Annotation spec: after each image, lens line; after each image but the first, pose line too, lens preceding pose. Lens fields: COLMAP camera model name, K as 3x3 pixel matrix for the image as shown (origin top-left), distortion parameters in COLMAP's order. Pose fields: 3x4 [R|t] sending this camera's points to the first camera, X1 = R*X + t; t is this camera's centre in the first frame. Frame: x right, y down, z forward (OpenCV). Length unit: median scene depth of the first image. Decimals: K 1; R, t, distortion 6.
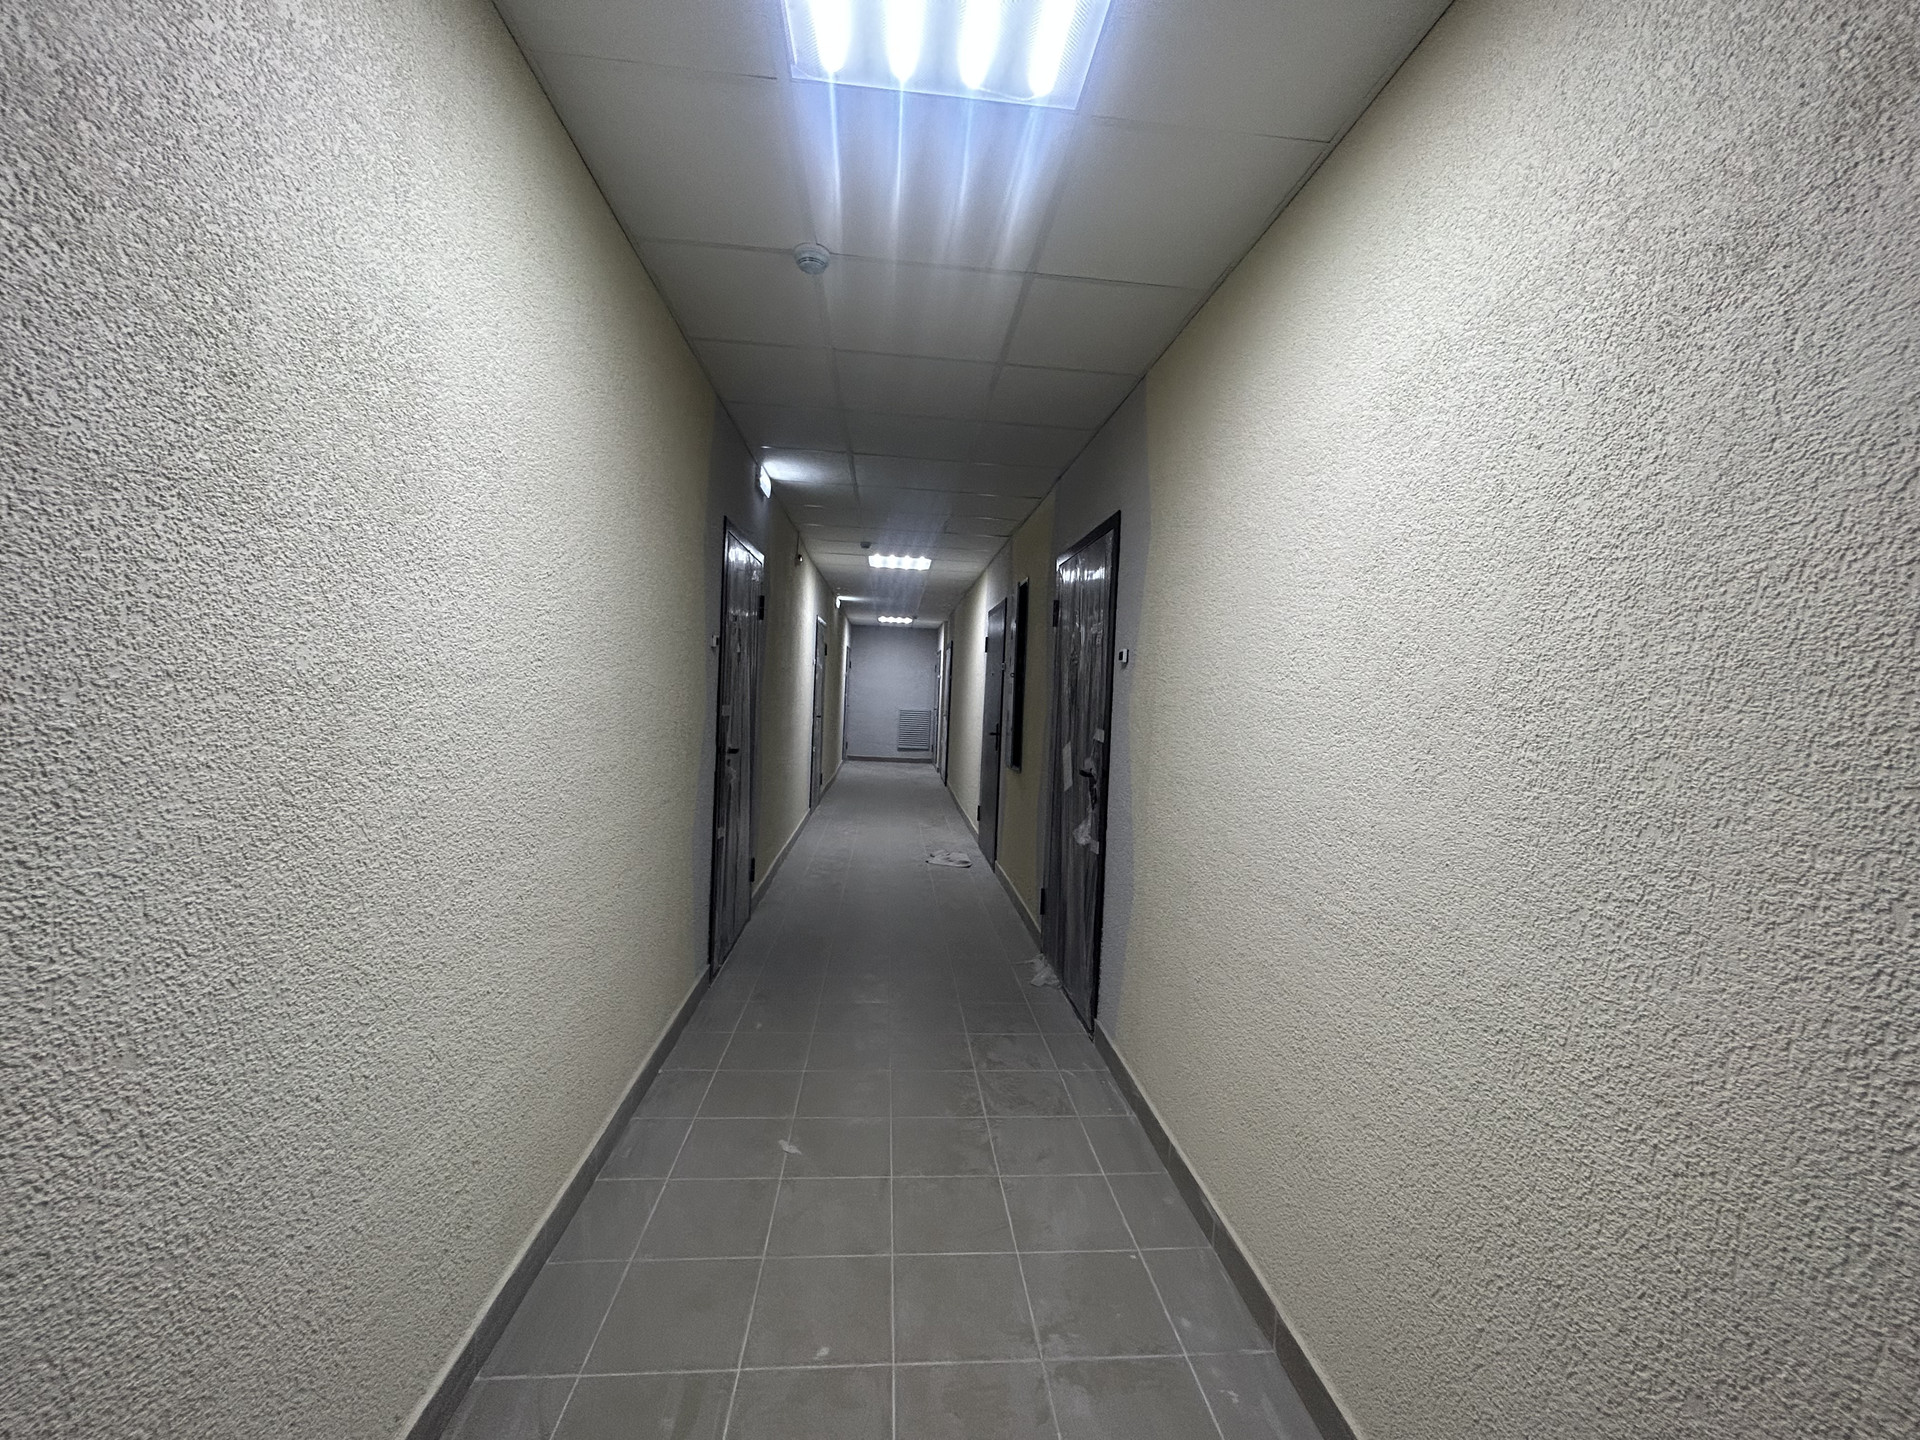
lens RADIAL K [[784.6, 0, 958.1], [0, 784.6, 716.2], [0, 0, 1]] dist [-0.002010, 0.001291]
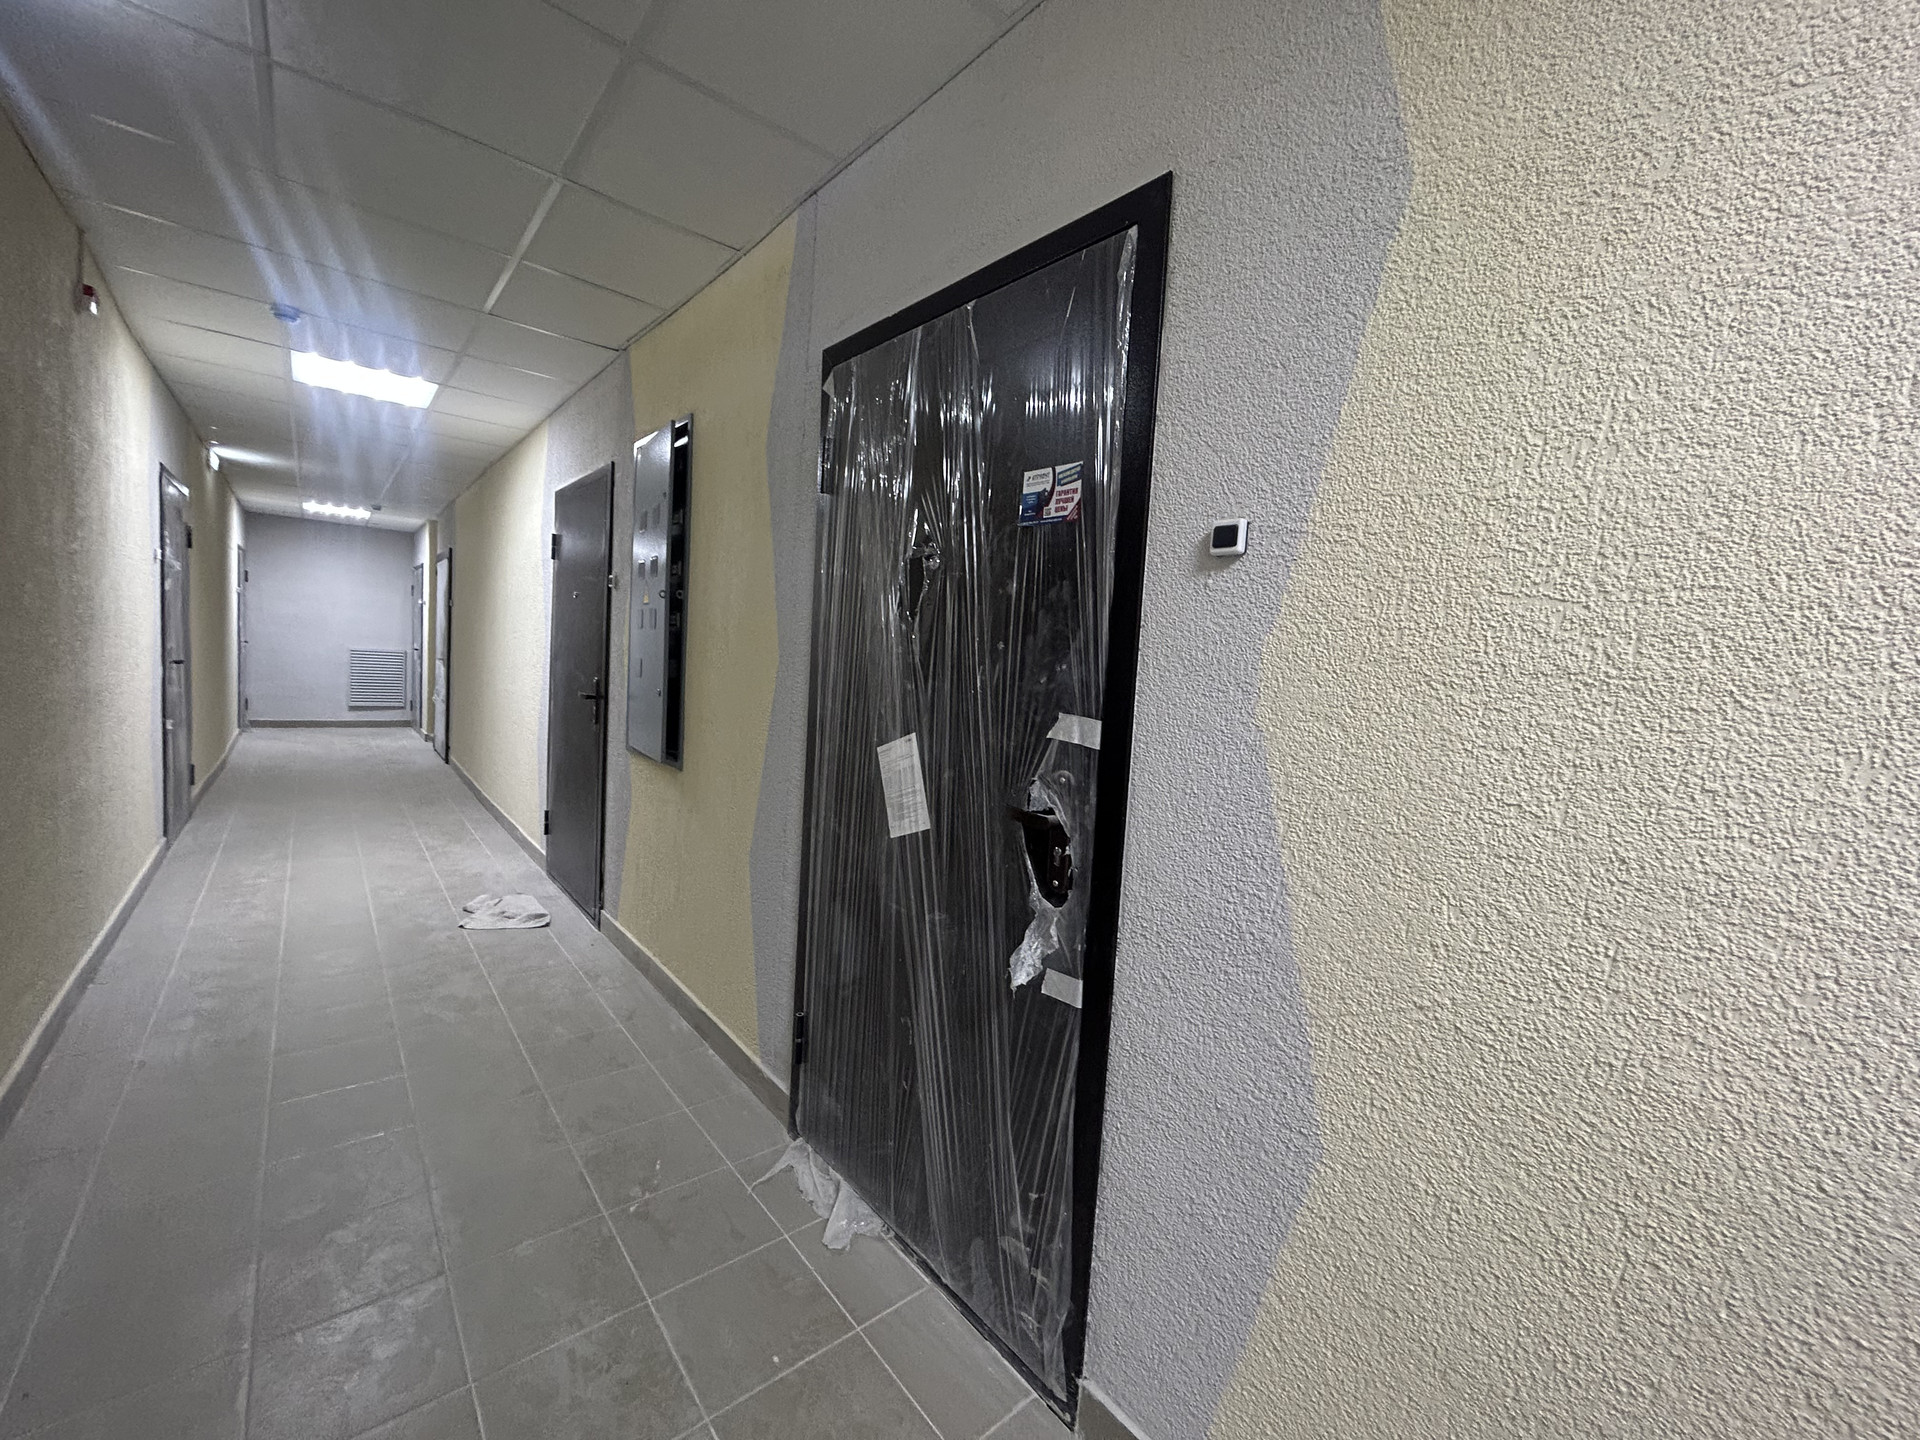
lens RADIAL K [[784.6, 0, 966.3], [0, 784.6, 720.3], [0, 0, 1]] dist [-0.002010, 0.001291]
pose [[0.822730, -0.032982, 0.567474, -0.038715], [-0.010563, 0.997256, 0.073276, -0.003830], [-0.568333, -0.066281, 0.820124, 0.246611]]
